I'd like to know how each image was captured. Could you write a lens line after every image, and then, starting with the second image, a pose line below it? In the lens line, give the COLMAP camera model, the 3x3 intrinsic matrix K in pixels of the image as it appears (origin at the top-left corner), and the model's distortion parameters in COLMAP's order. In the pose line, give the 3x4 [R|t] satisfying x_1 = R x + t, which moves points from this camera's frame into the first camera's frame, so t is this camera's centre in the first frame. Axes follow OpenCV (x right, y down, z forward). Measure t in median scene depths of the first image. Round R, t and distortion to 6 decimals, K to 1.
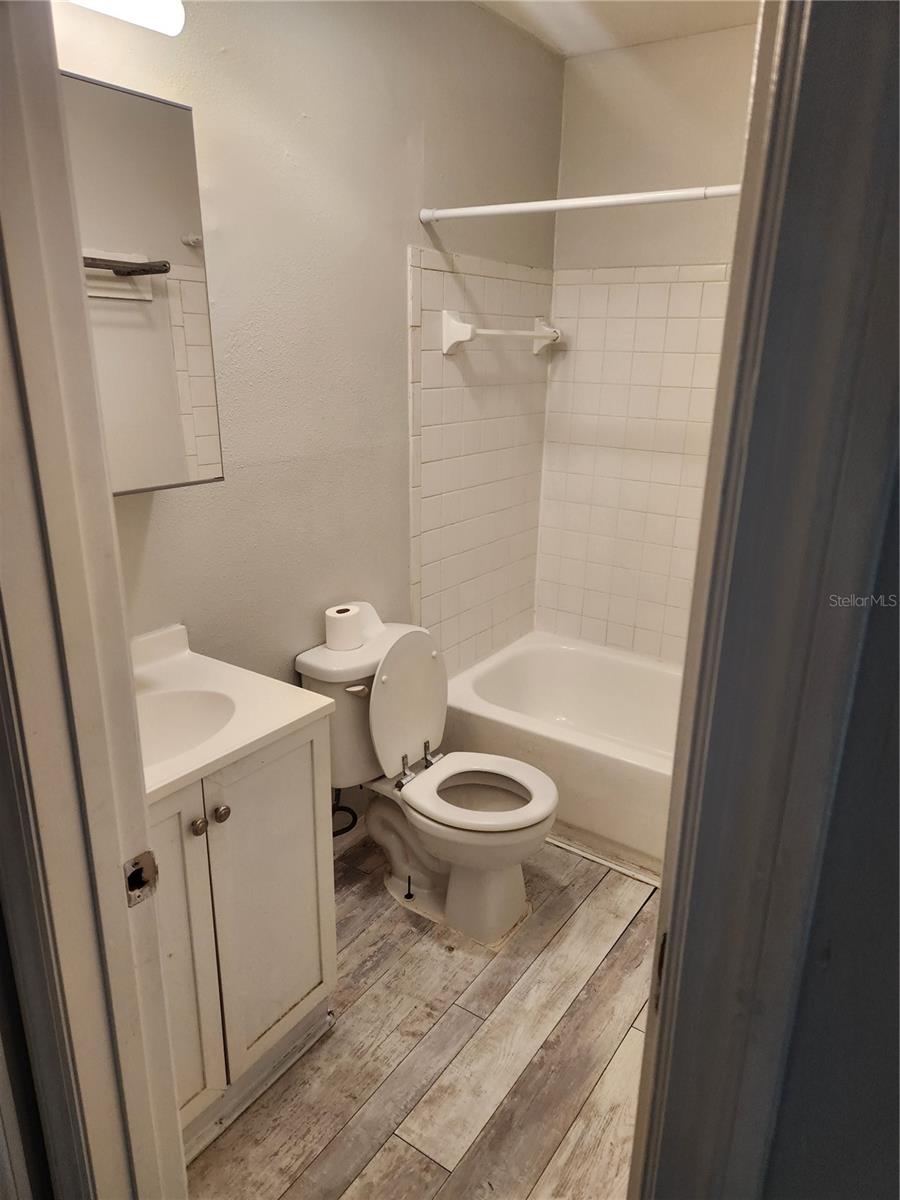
lens RADIAL K [[802.0, 0, 450.0], [0, 802.0, 600.0], [0, 0, 1]] dist [0.094098, -0.115949]
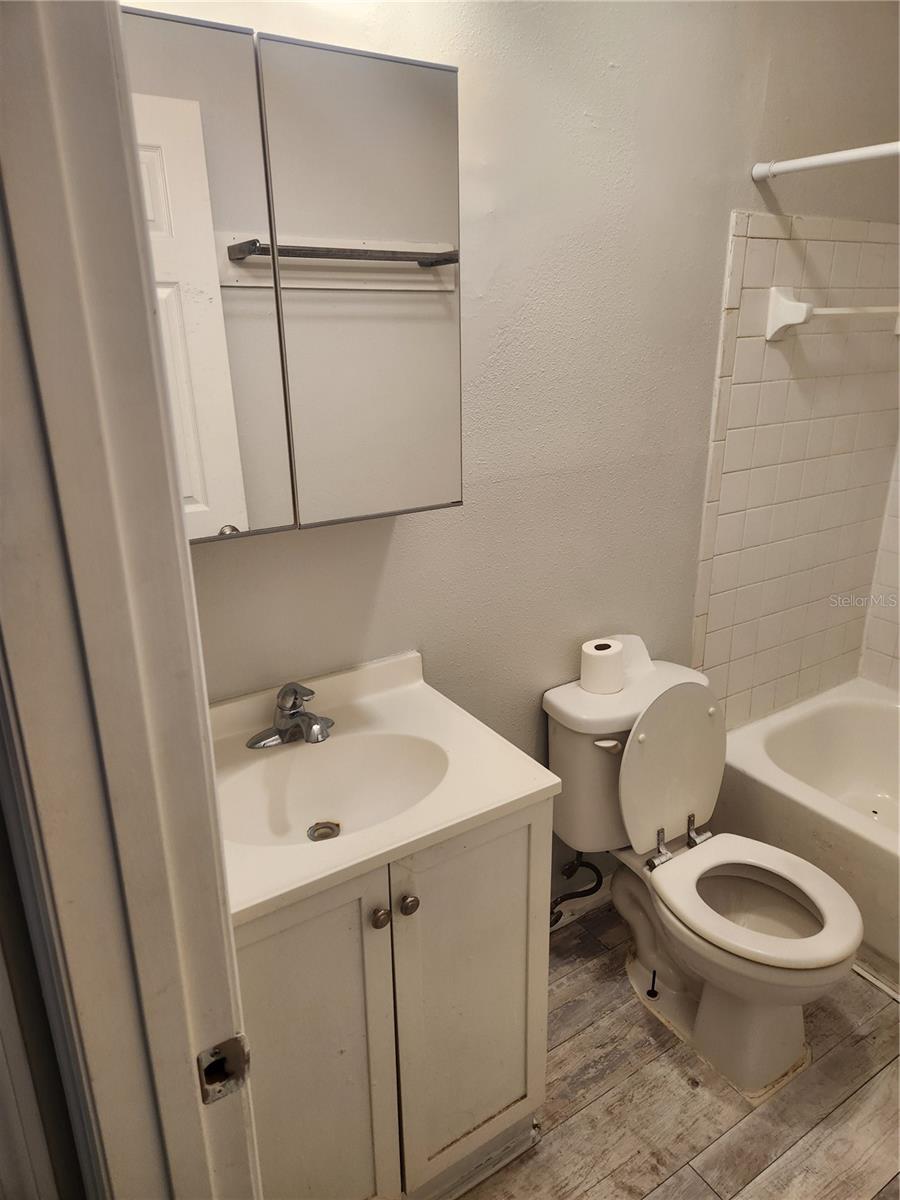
lens RADIAL K [[803.5, 0, 448.4], [0, 803.5, 591.3], [0, 0, 1]] dist [0.074948, -0.065118]
pose [[0.925937, 0.096644, -0.365103, 0.023077], [-0.090124, 0.995319, 0.034900, -0.061542], [0.366766, 0.000589, 0.930313, 0.138469]]
